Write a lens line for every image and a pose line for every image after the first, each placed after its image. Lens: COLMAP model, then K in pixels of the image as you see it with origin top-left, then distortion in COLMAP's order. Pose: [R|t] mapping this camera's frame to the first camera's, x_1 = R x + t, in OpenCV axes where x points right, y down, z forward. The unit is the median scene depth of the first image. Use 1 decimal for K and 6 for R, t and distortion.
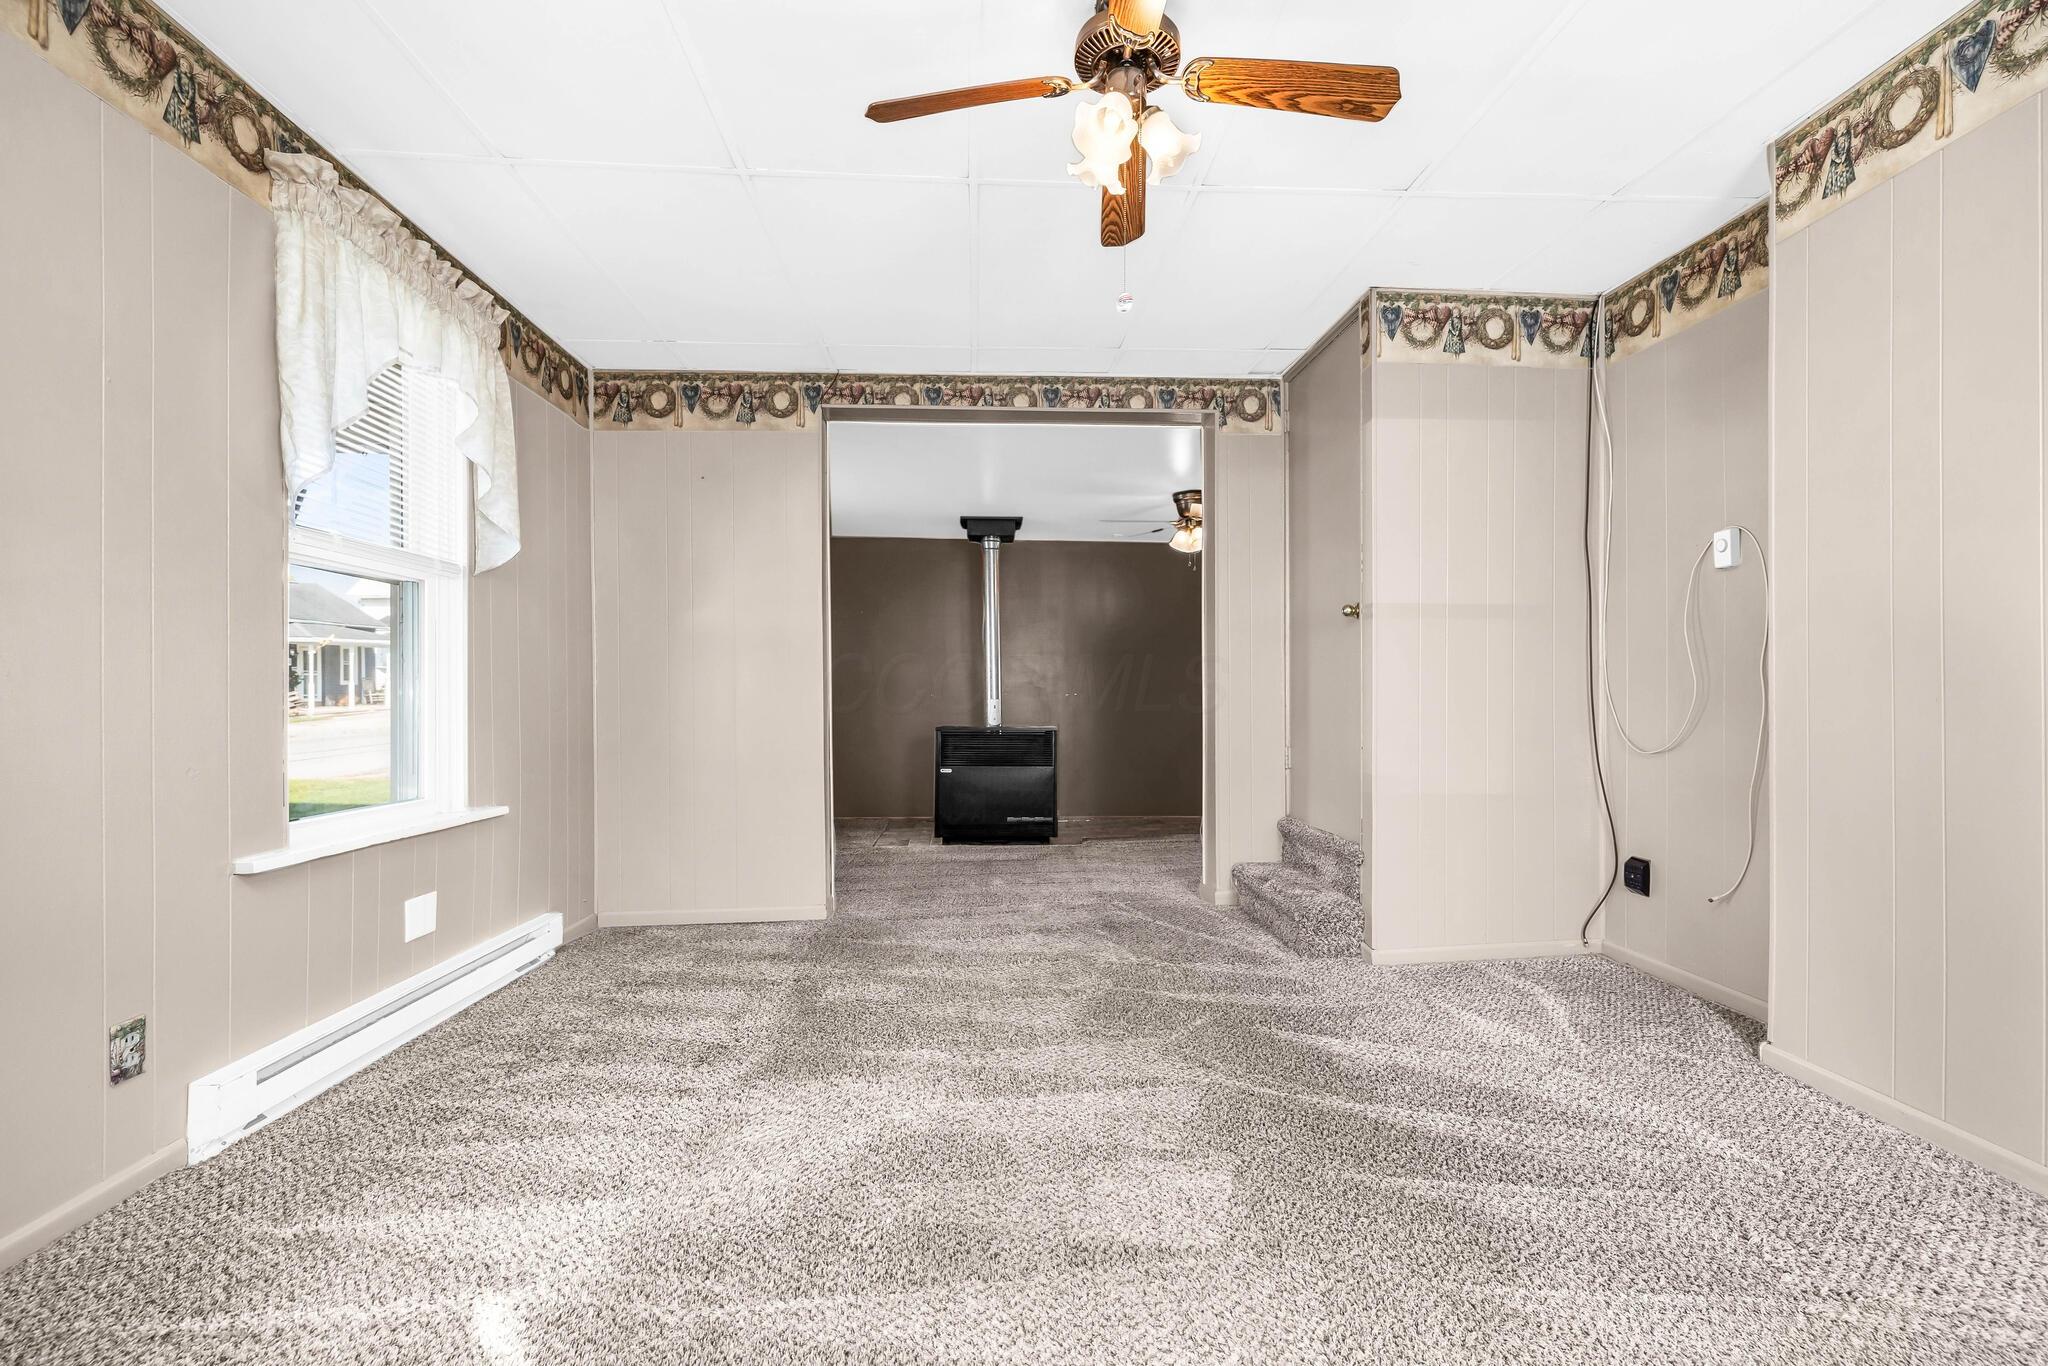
lens RADIAL K [[880.9, 0, 1027.9], [0, 880.9, 698.6], [0, 0, 1]] dist [-0.001347, -0.000022]
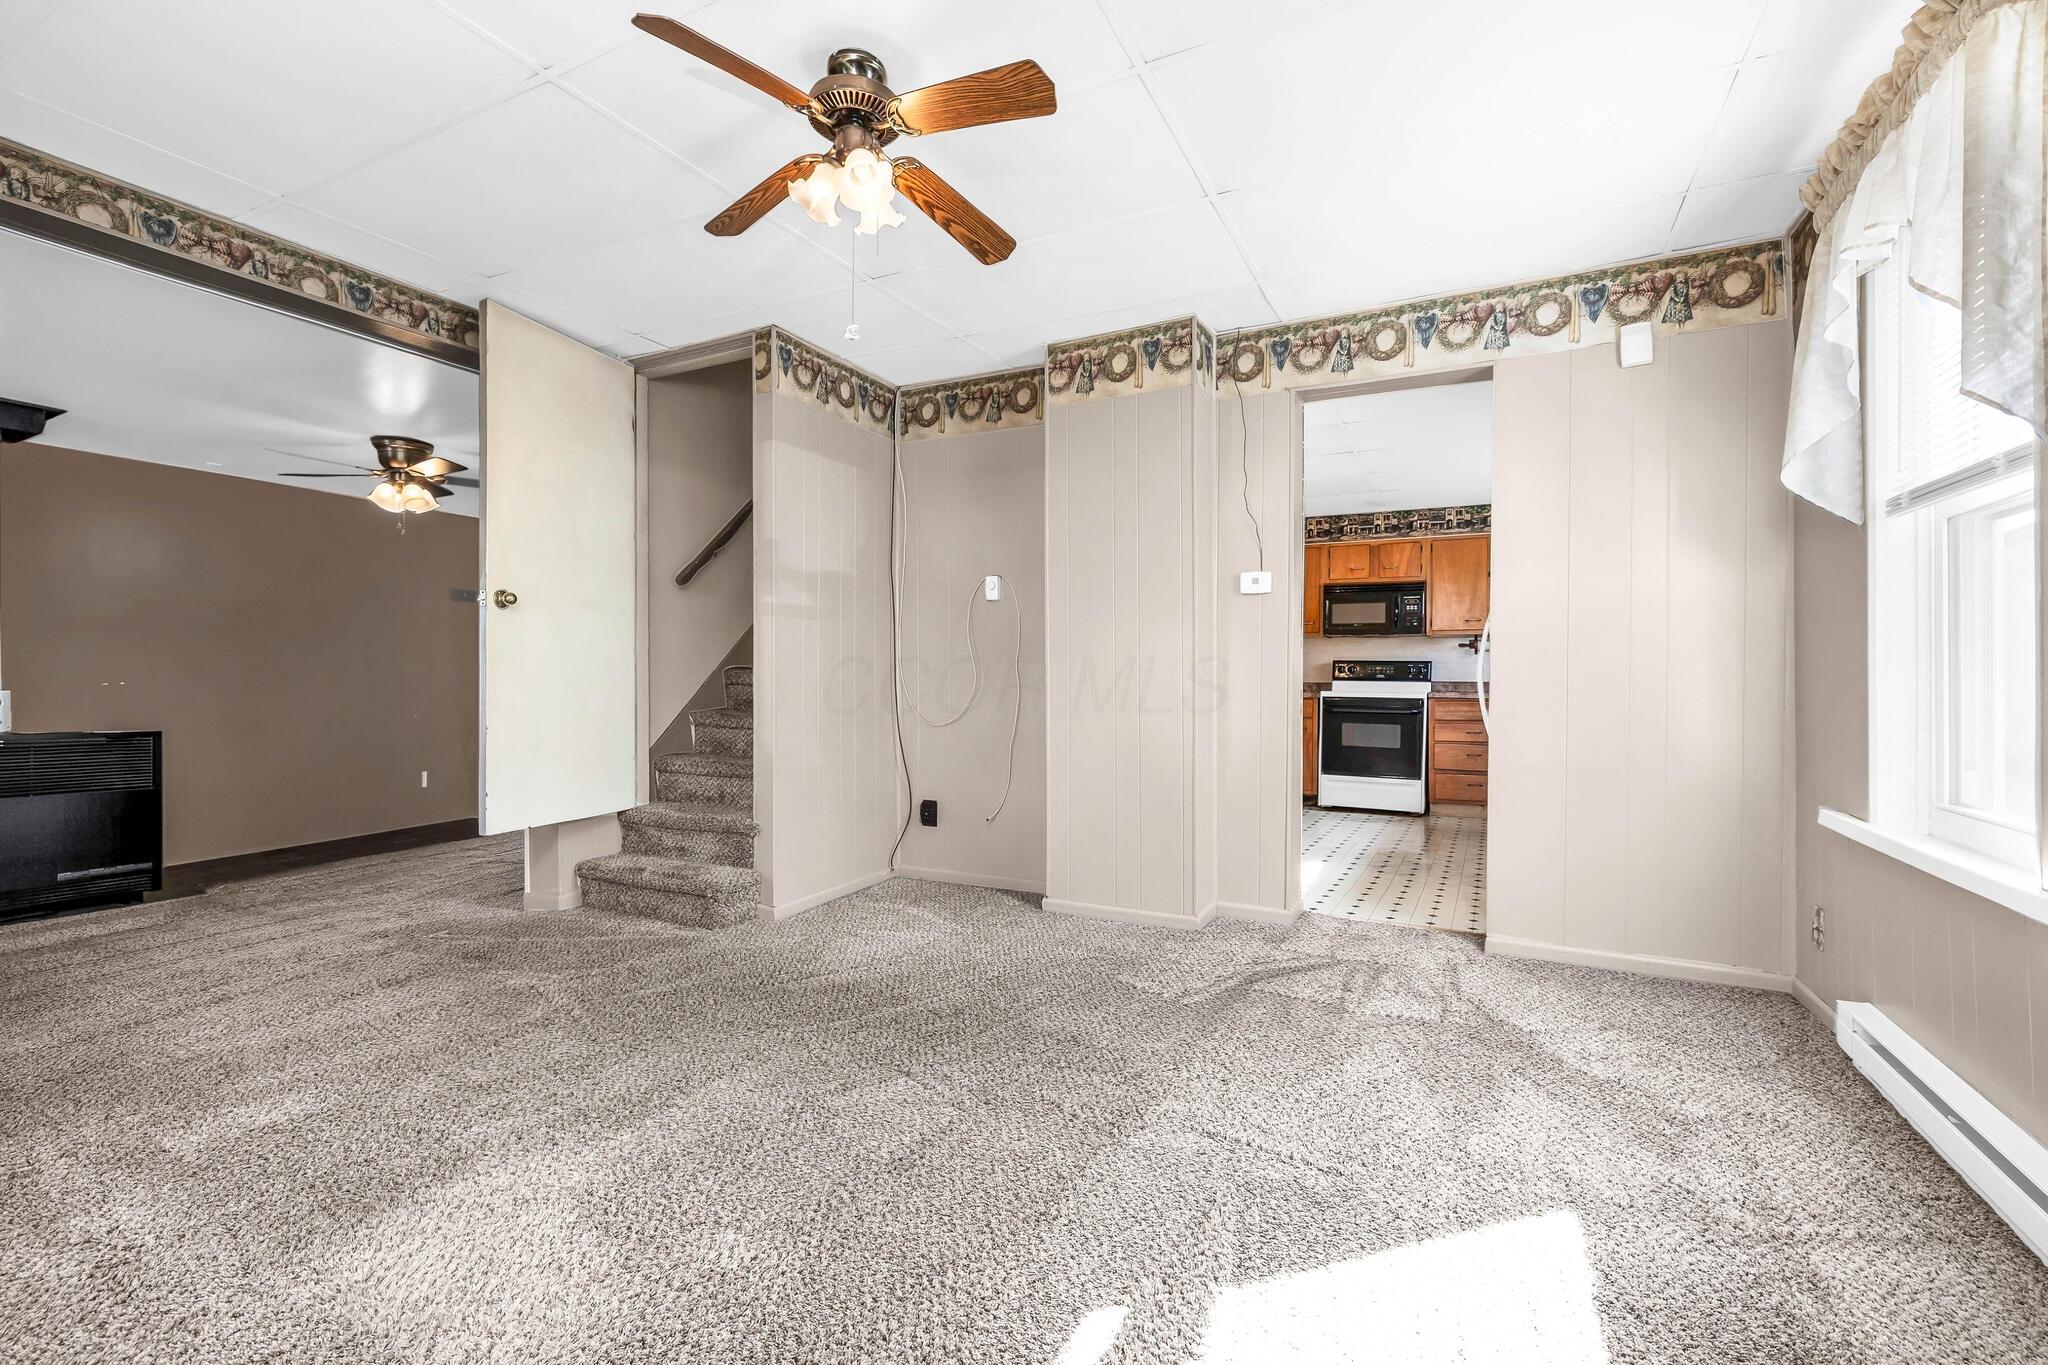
lens RADIAL K [[894.7, 0, 1017.8], [0, 894.7, 685.2], [0, 0, 1]] dist [-0.001189, -0.000031]
pose [[0.526046, 0.001768, 0.850454, -0.421560], [0.003305, 0.999986, -0.004124, 0.004501], [-0.850450, 0.004980, 0.526033, 0.123198]]
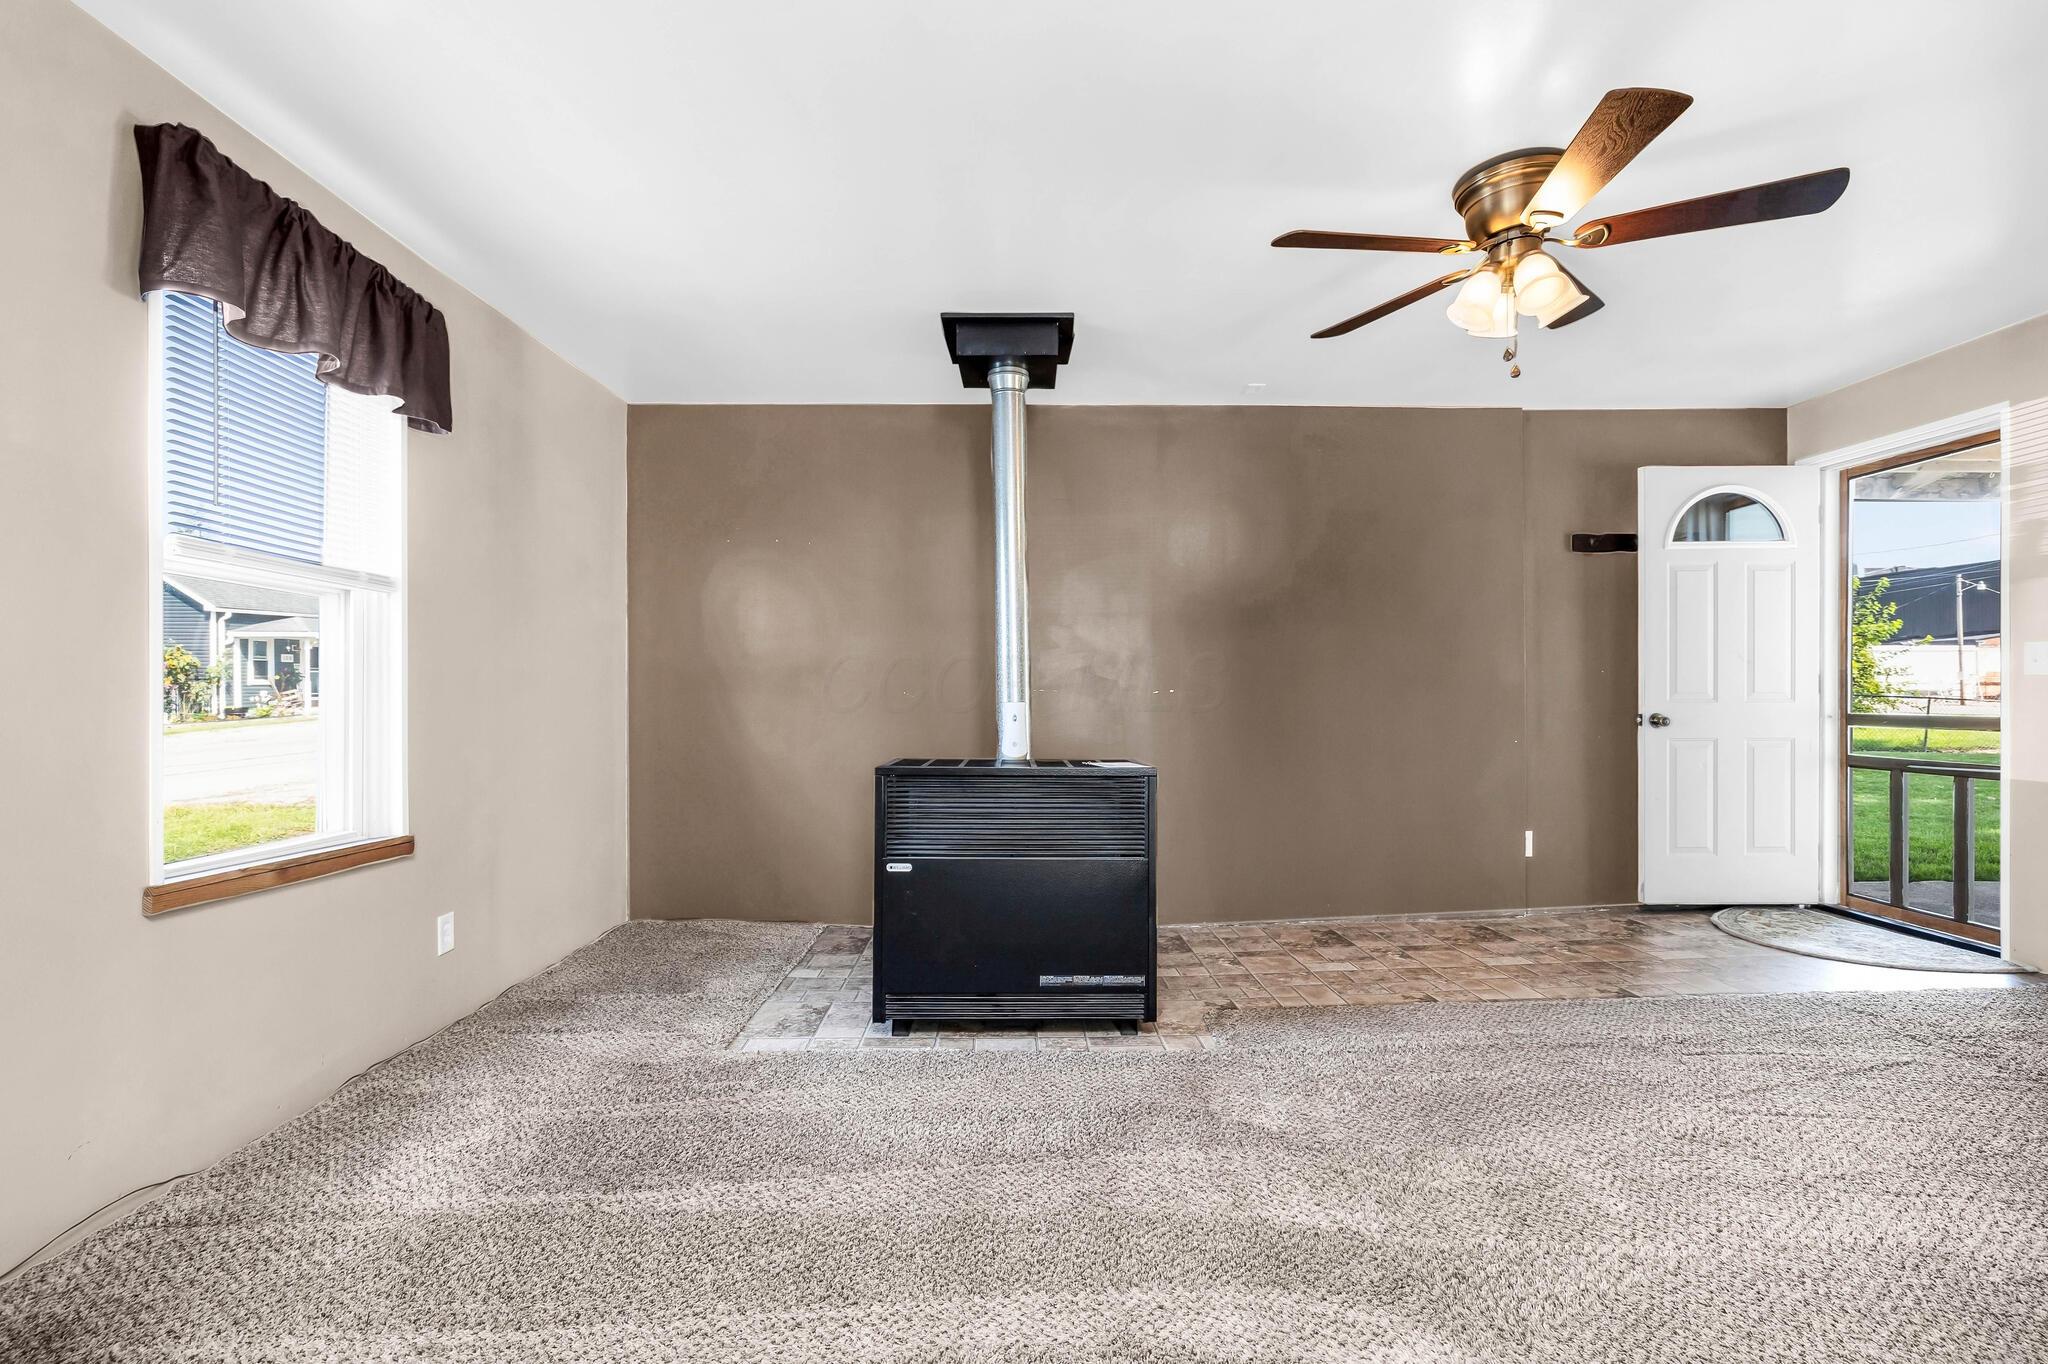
lens RADIAL K [[885.2, 0, 1038.5], [0, 885.2, 693.7], [0, 0, 1]] dist [-0.000723, -0.000441]
pose [[0.999075, -0.002654, -0.042921, -0.009227], [0.002538, 0.999993, -0.002747, -0.006542], [0.042928, 0.002636, 0.999075, 1.137084]]
